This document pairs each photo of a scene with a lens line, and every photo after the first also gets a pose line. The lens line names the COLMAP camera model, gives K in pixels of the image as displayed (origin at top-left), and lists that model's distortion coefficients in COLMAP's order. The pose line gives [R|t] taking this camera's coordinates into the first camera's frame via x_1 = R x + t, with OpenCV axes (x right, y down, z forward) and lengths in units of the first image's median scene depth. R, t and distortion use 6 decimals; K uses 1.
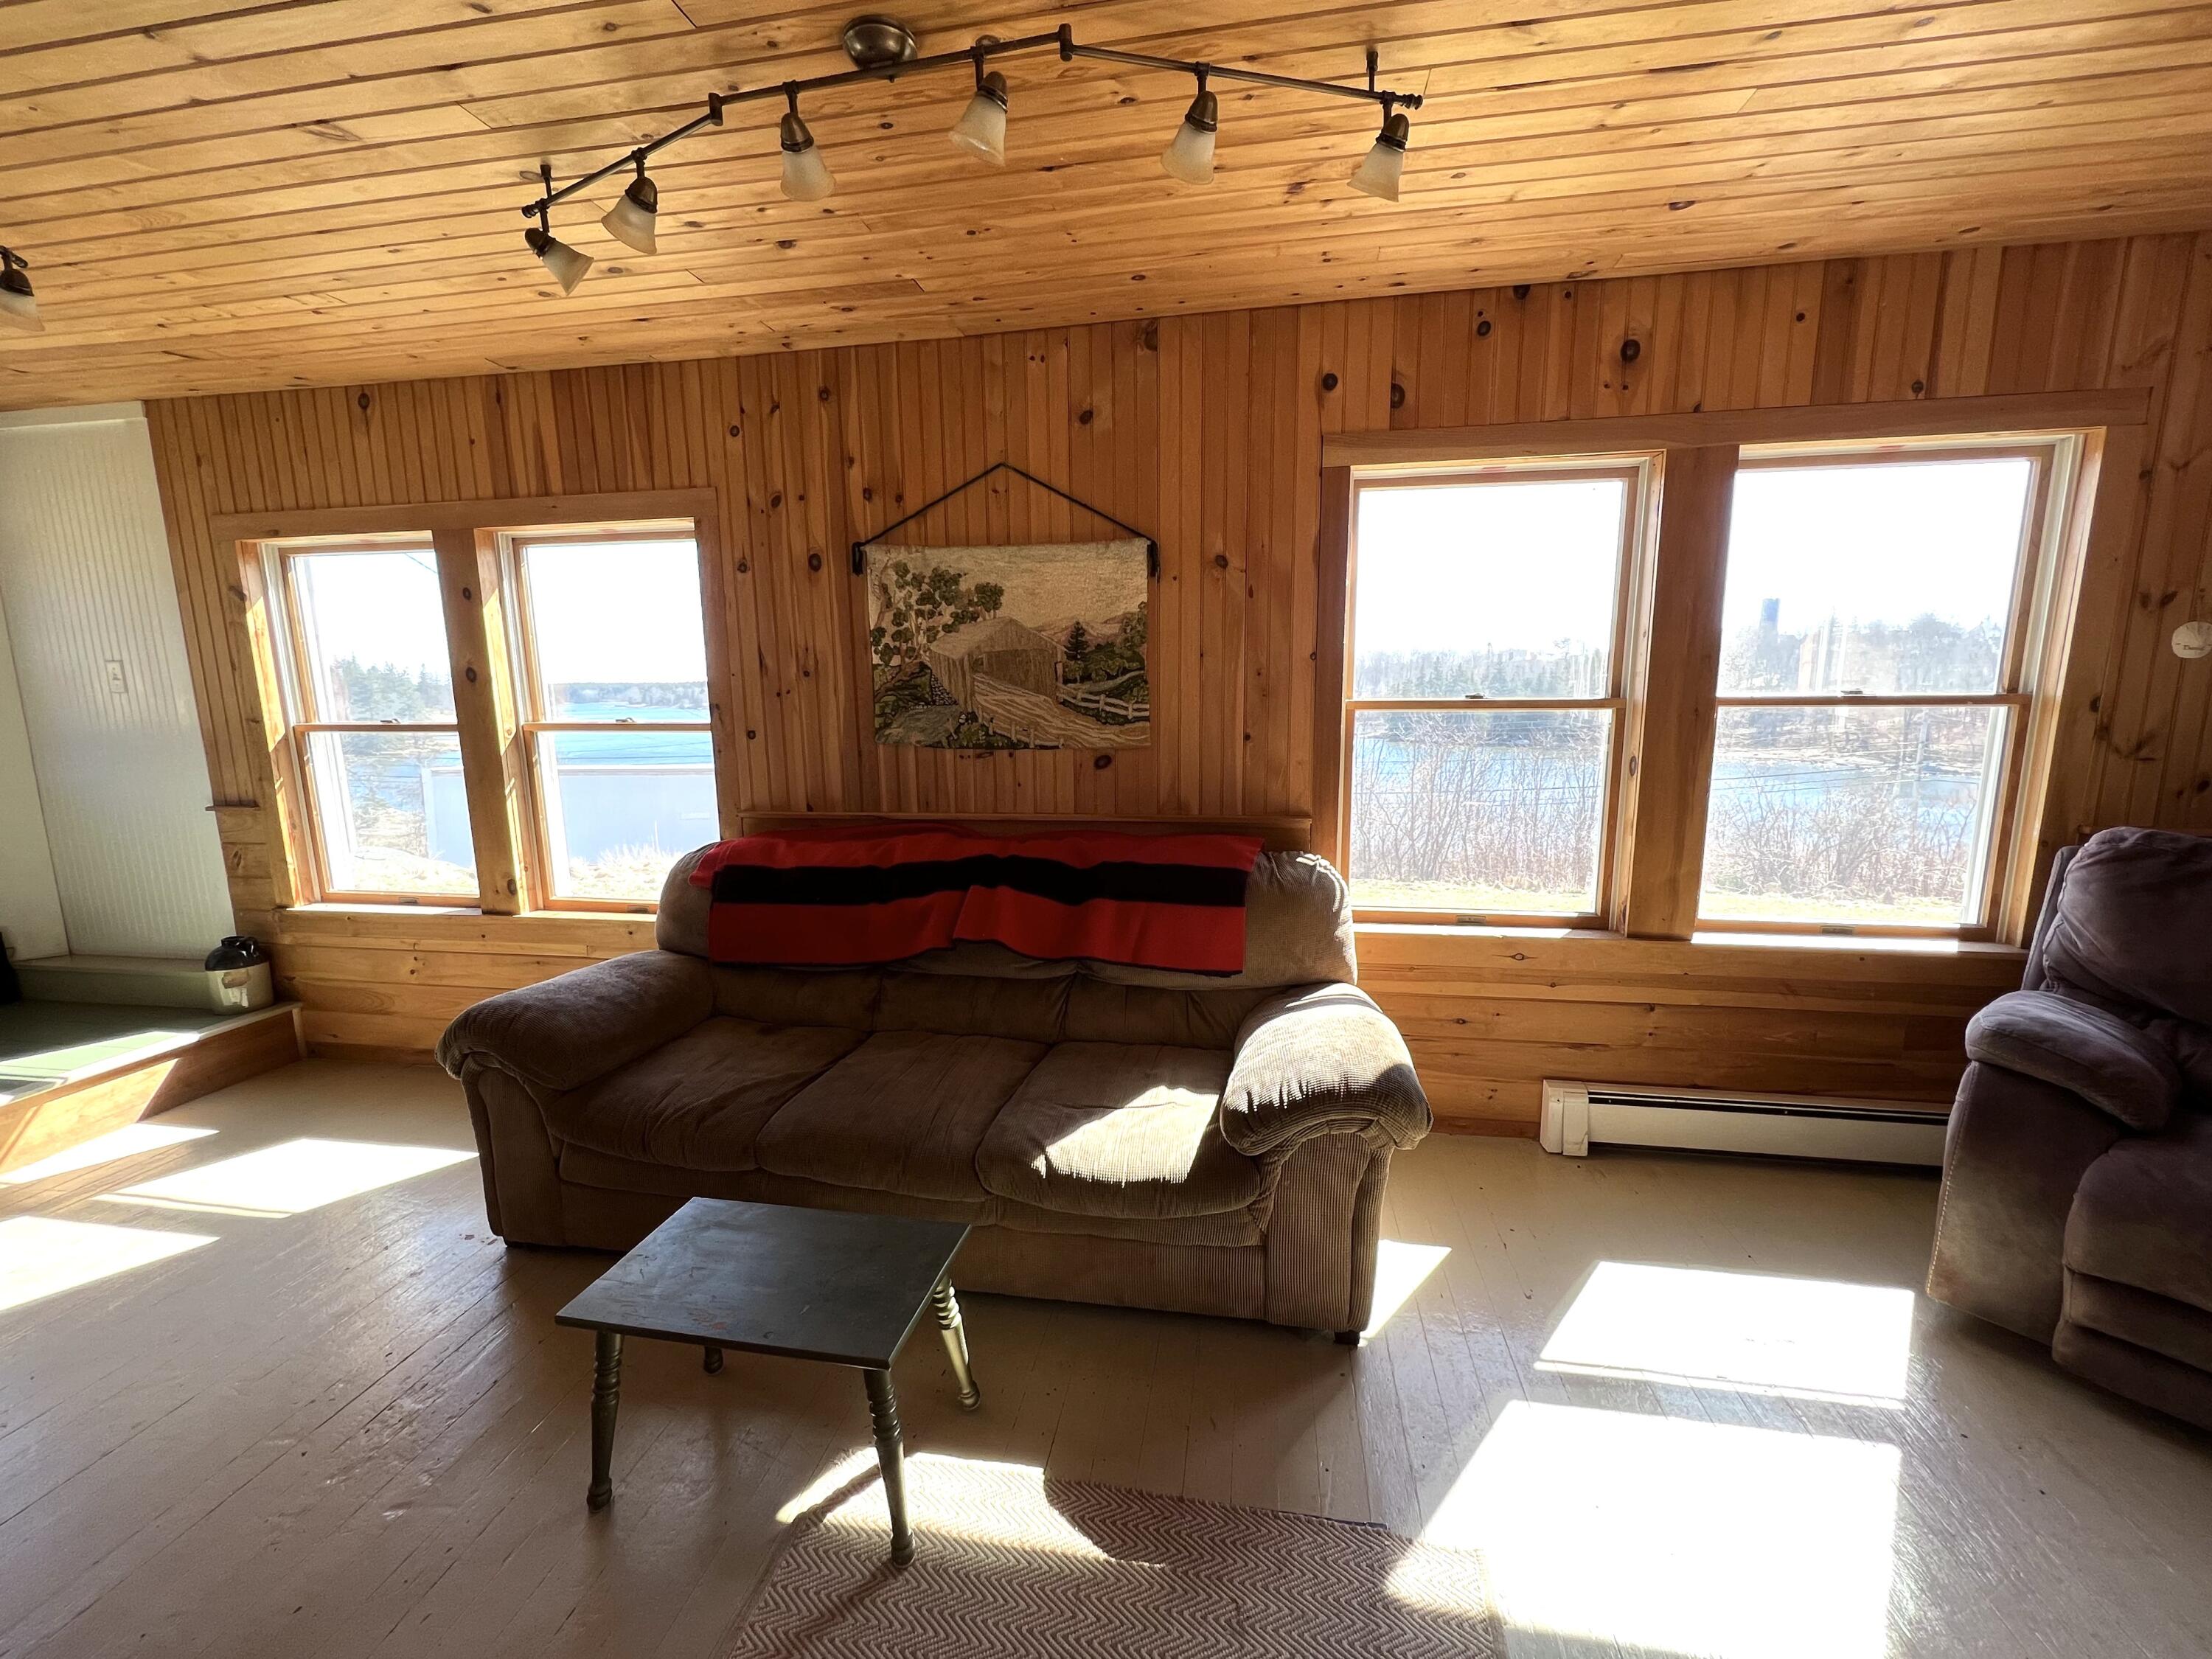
lens RADIAL K [[888.2, 0, 1109.4], [0, 888.2, 833.4], [0, 0, 1]] dist [0.000250, -0.000225]
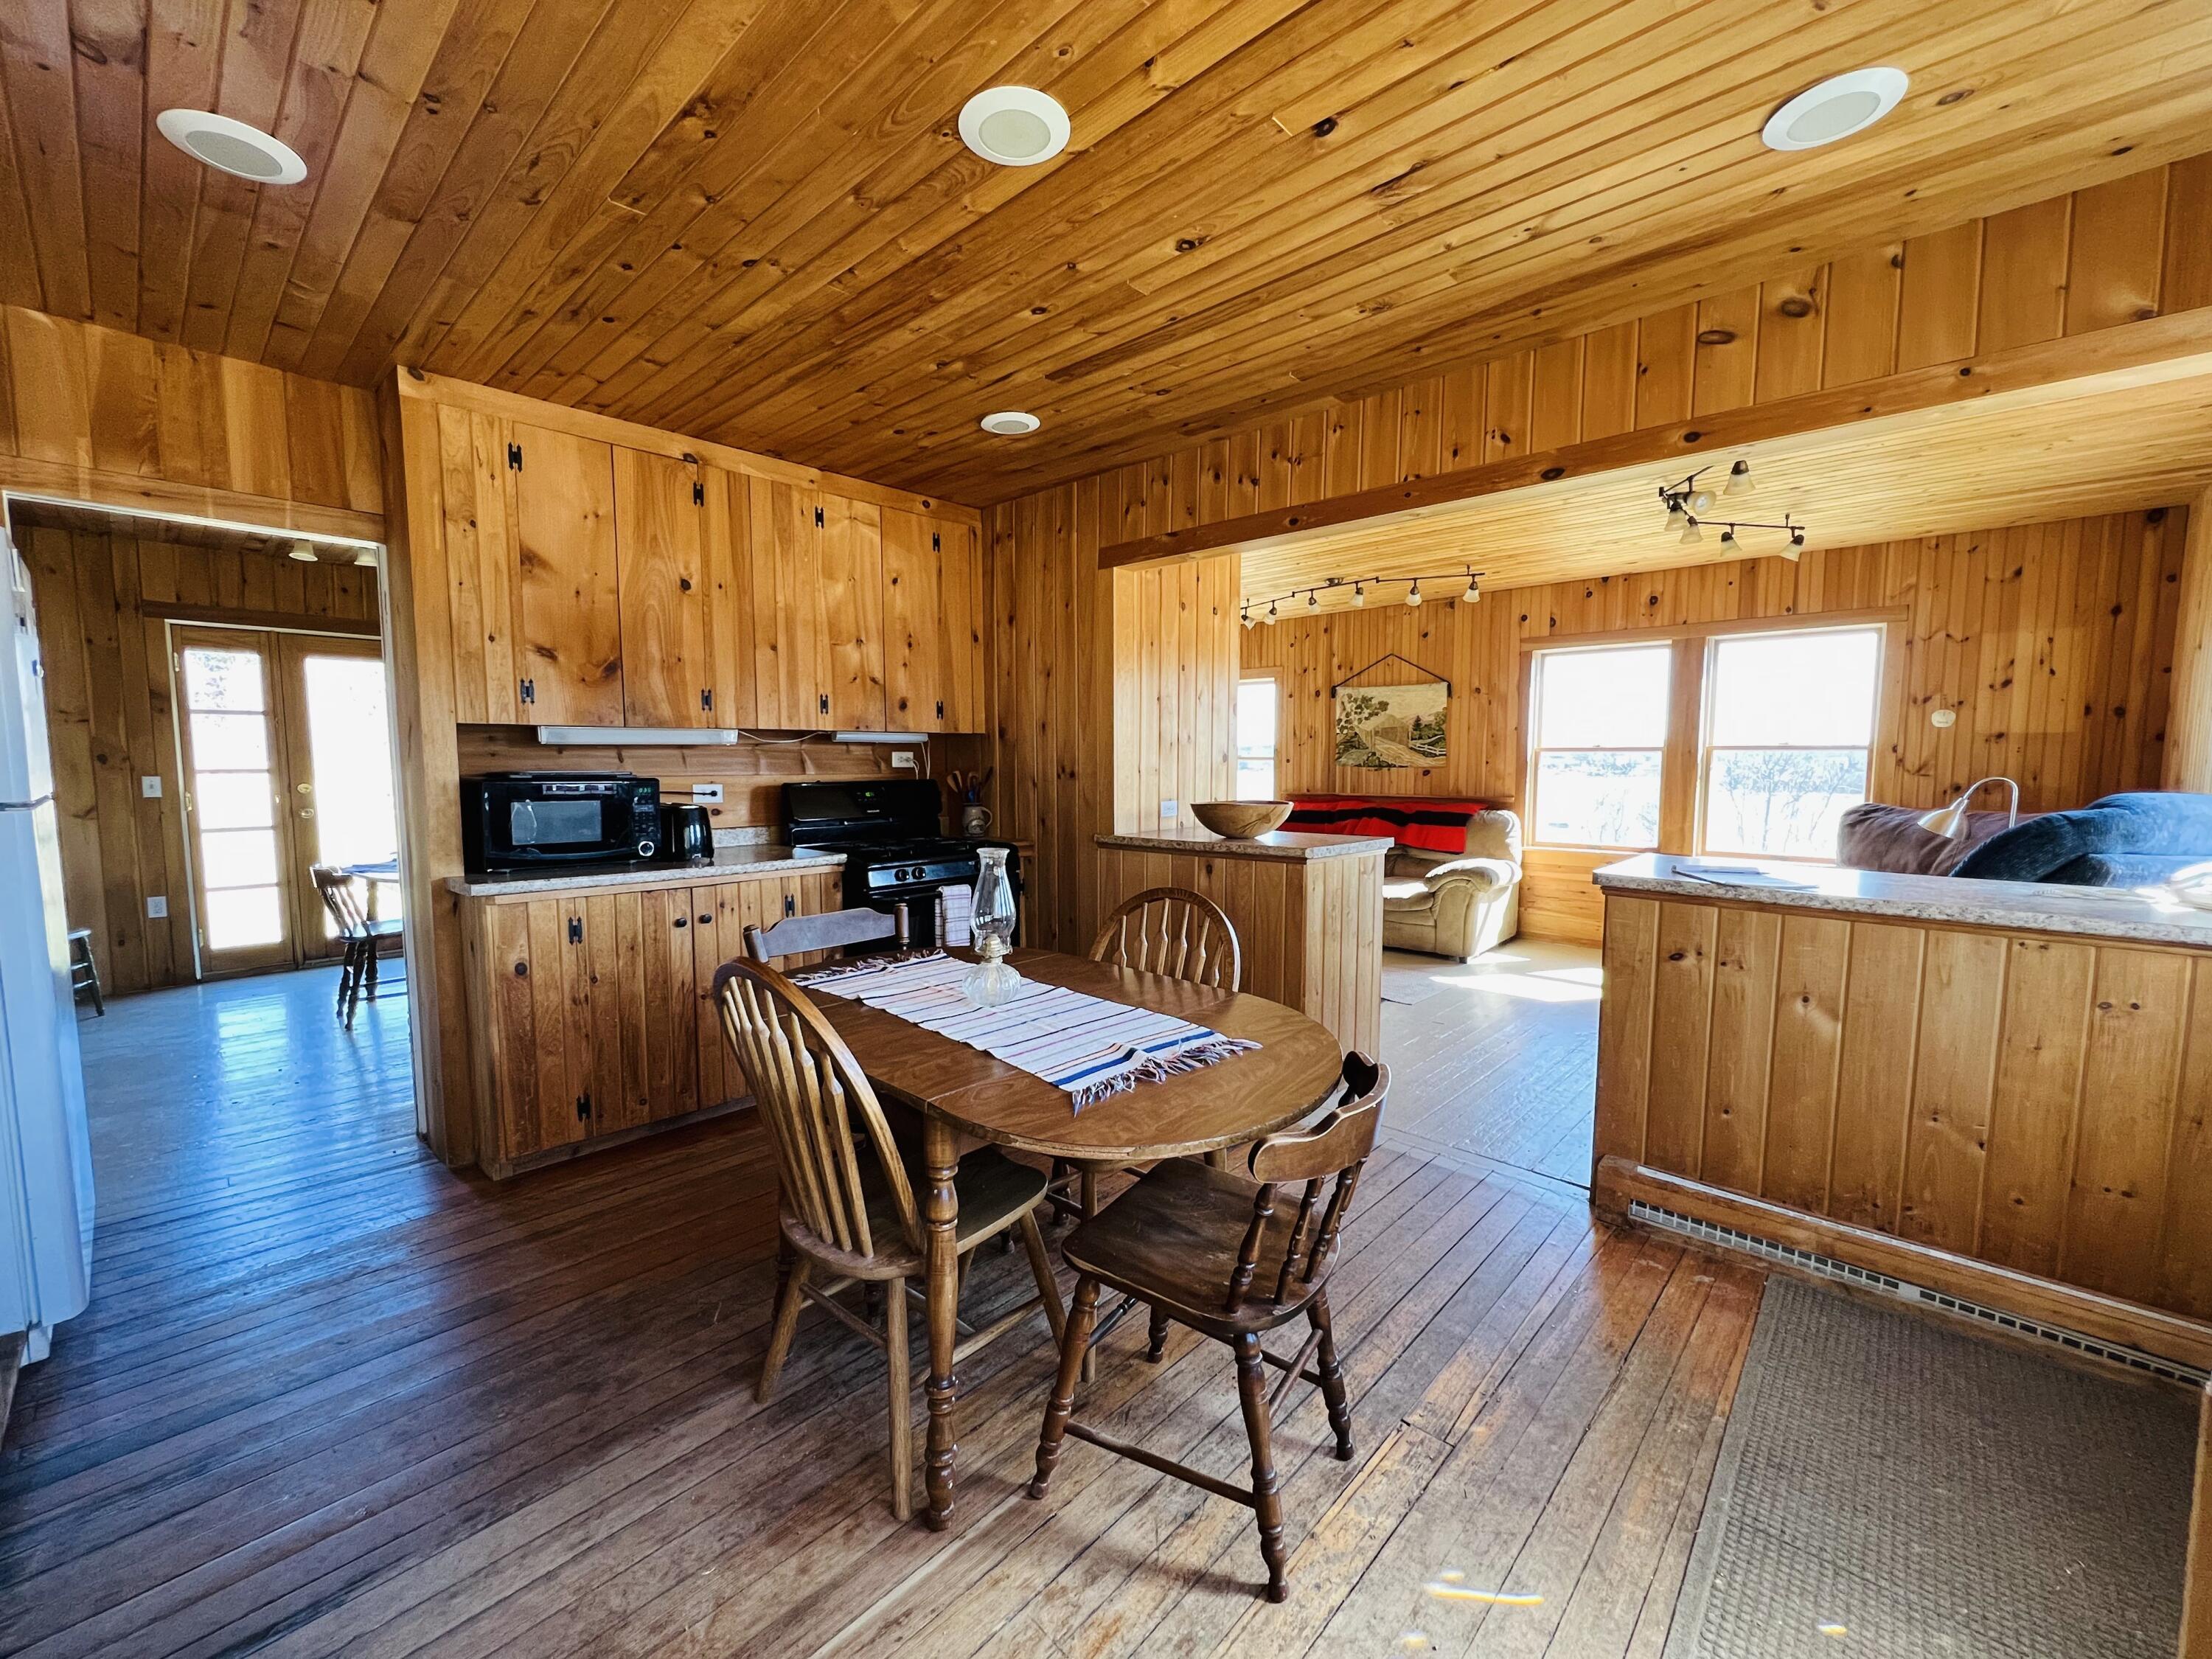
lens RADIAL K [[888.2, 0, 1109.4], [0, 888.2, 833.4], [0, 0, 1]] dist [0.000250, -0.000225]
pose [[0.837095, 0.056003, -0.544184, 0.618685], [-0.094977, 0.994518, -0.043750, 0.280671], [0.538750, 0.088308, 0.837825, -1.522210]]
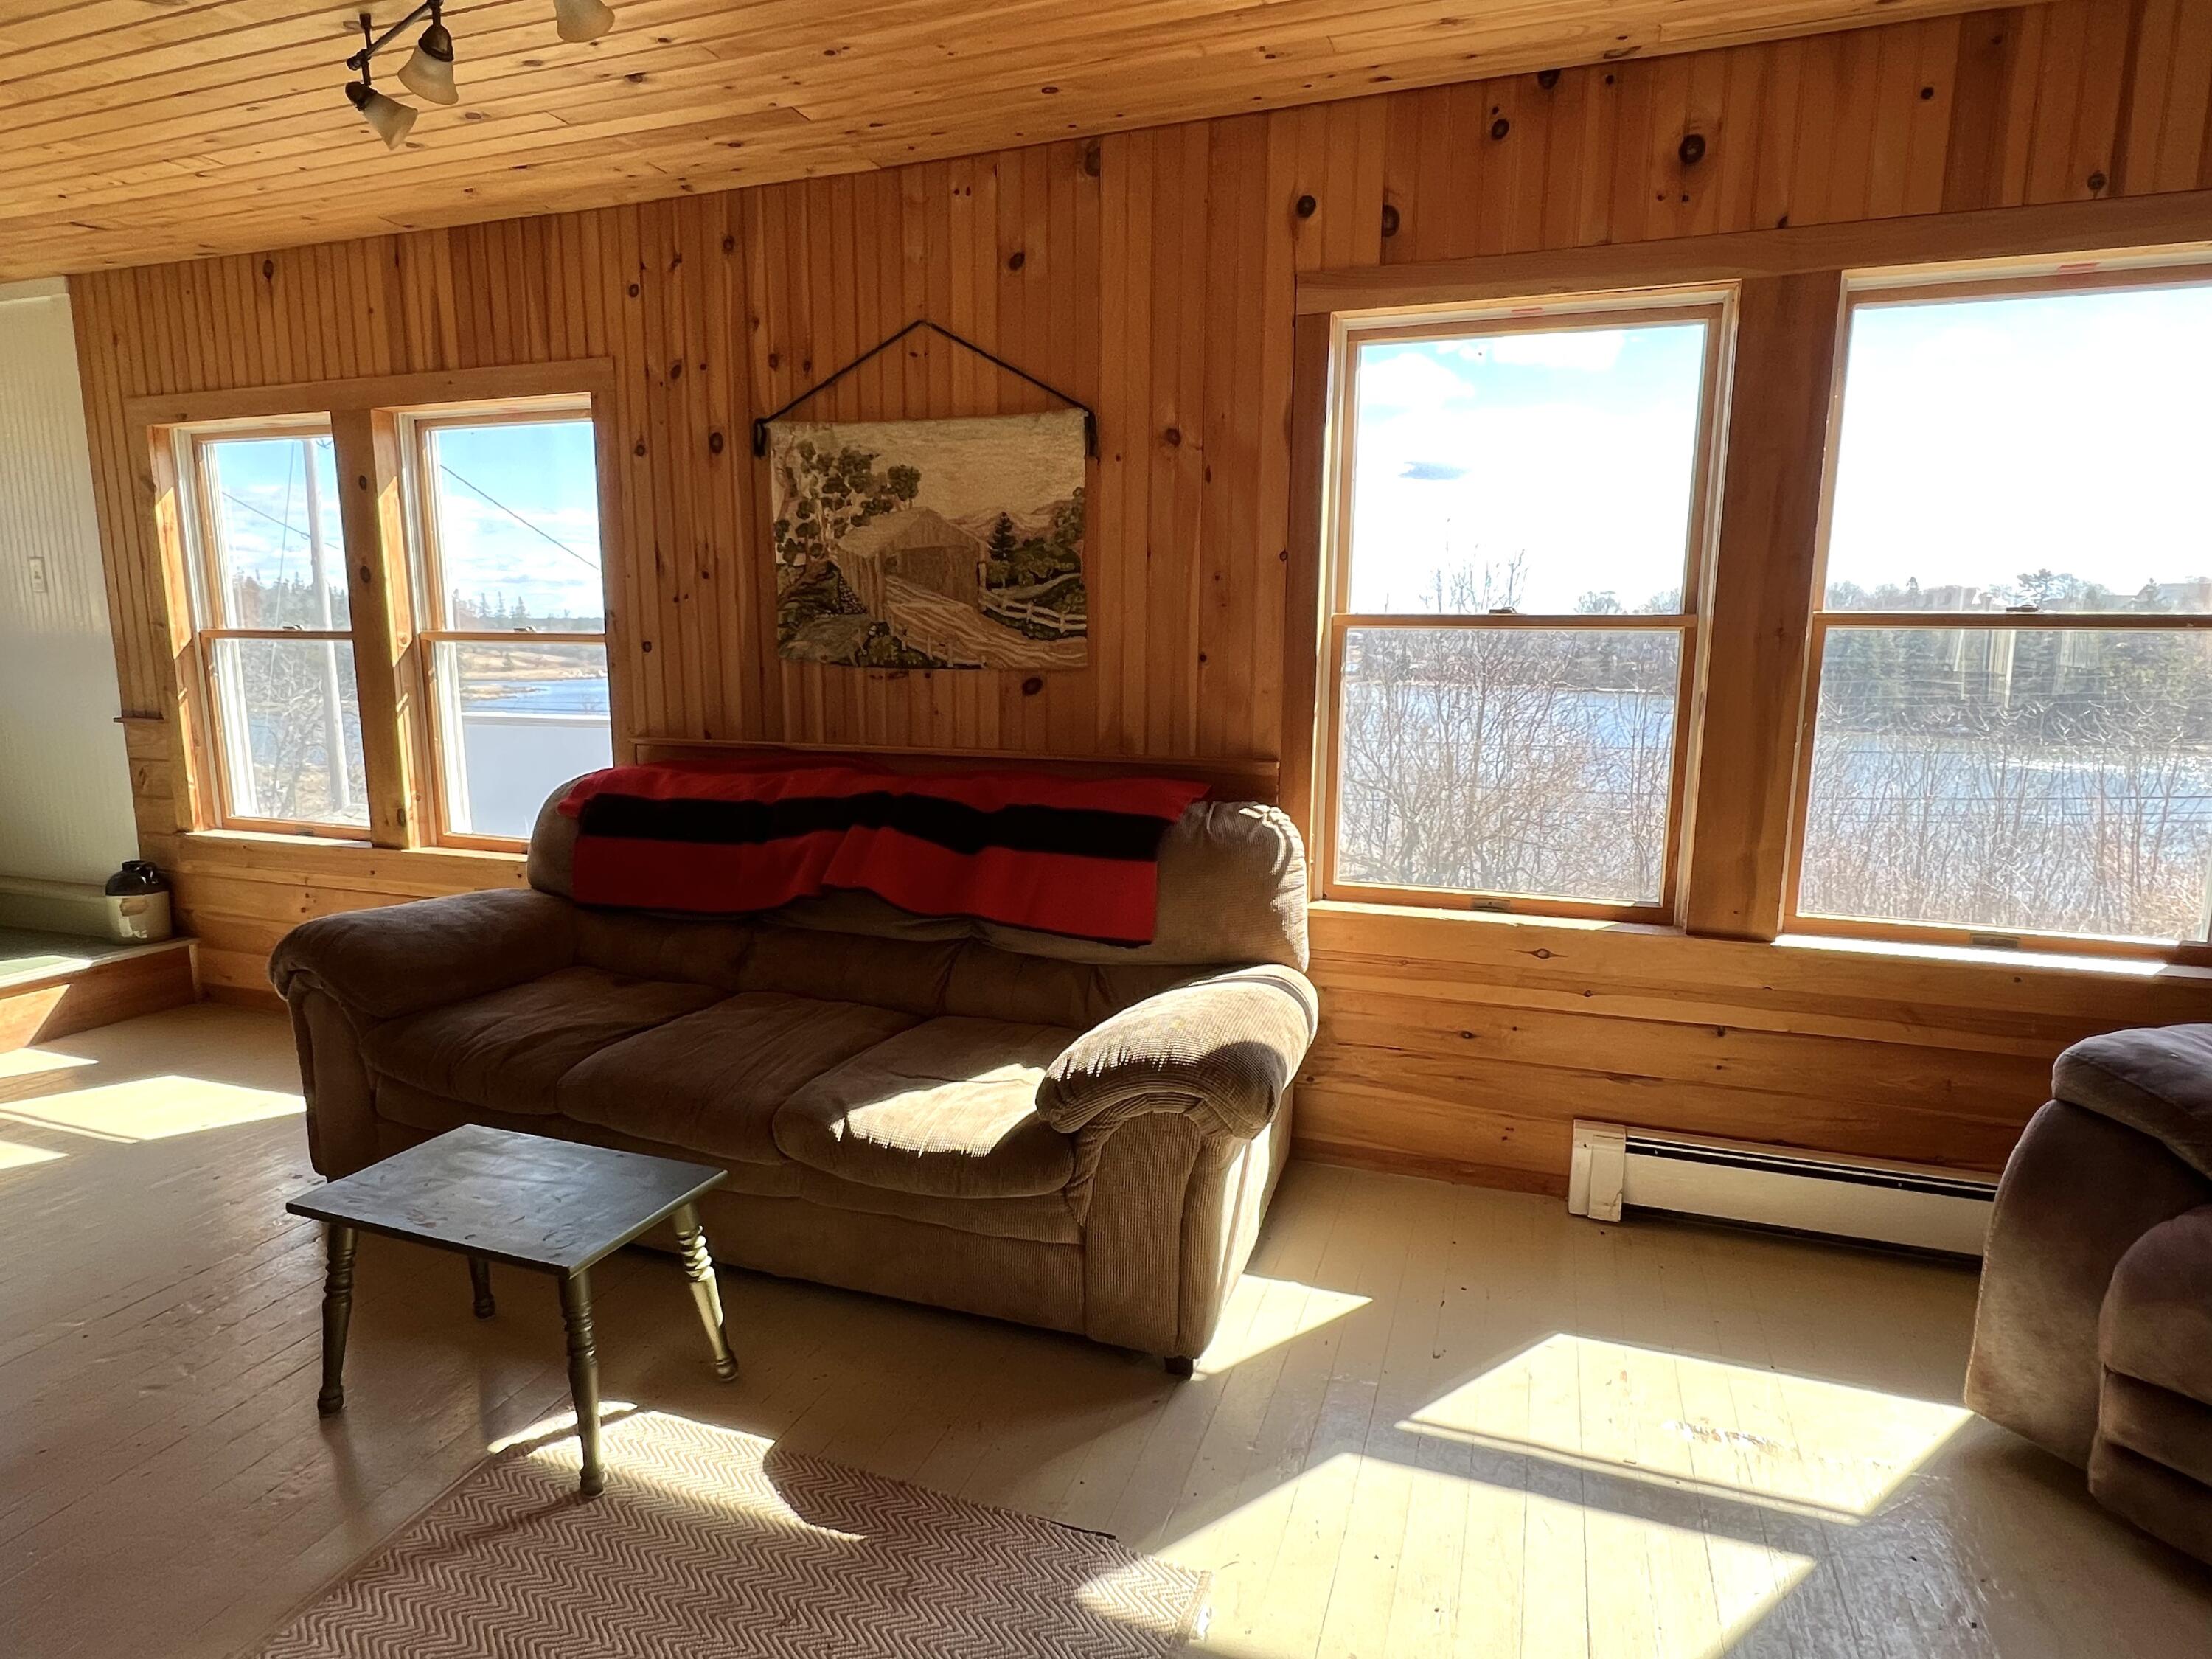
lens RADIAL K [[1233.0, 0, 1100.9], [0, 1233.0, 842.1], [0, 0, 1]] dist [0.000628, 0.000174]
pose [[0.984506, 0.046427, -0.169096, 0.264057], [-0.045521, 0.998921, 0.009233, 0.051160], [0.169342, -0.001393, 0.985556, -0.105360]]
